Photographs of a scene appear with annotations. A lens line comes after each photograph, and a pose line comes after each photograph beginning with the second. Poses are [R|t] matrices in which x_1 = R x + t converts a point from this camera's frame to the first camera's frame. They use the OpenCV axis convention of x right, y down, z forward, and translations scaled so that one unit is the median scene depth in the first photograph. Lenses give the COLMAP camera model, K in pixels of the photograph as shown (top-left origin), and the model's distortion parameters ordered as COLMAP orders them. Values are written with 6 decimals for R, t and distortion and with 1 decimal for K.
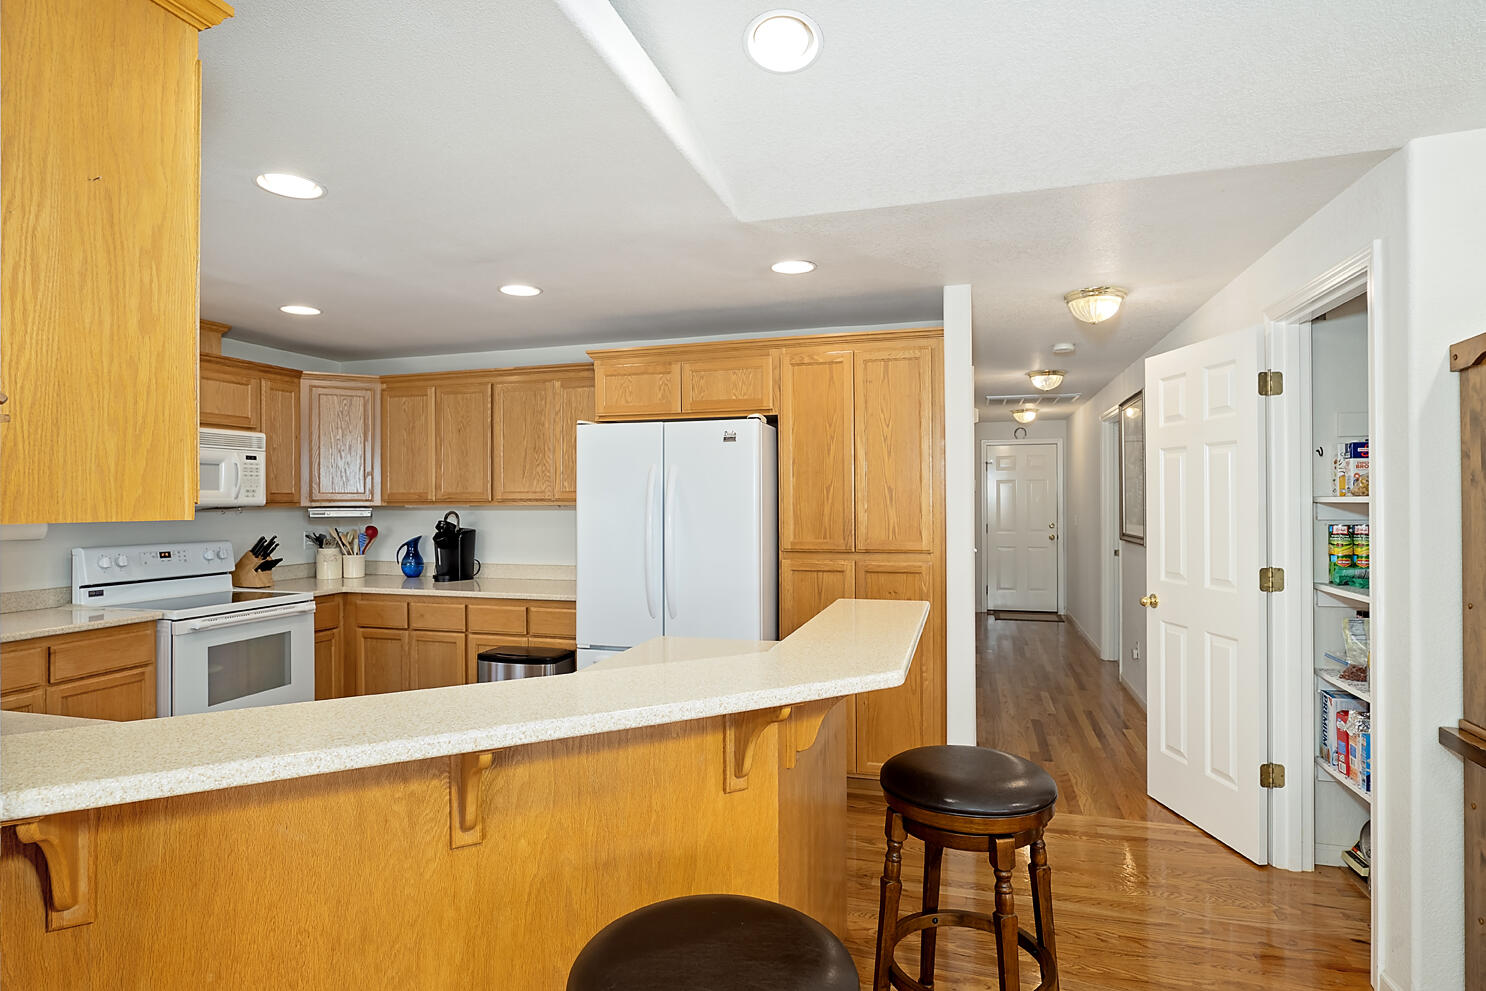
lens RADIAL K [[770.4, 0, 743.1], [0, 770.4, 496.5], [0, 0, 1]] dist [-0.007371, 0.002932]
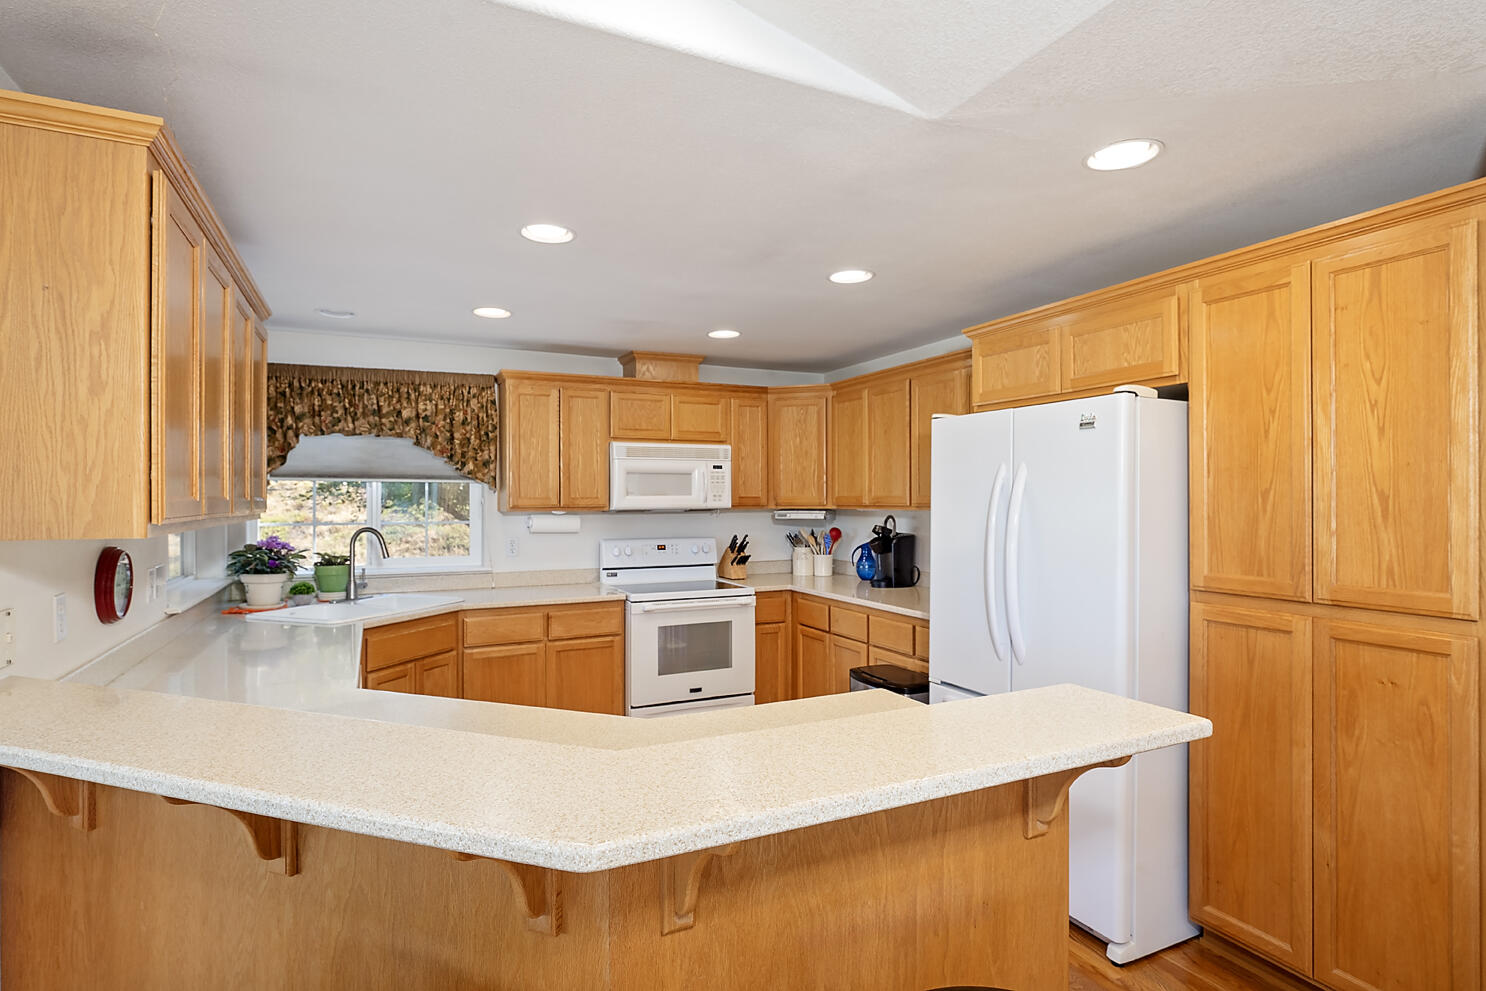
lens RADIAL K [[770.4, 0, 744.9], [0, 770.4, 497.1], [0, 0, 1]] dist [-0.007371, 0.002932]
pose [[0.675119, 0.001734, -0.737707, 0.271833], [0.003460, 0.999979, 0.005517, -0.012672], [0.737701, -0.006277, 0.675099, 0.271882]]
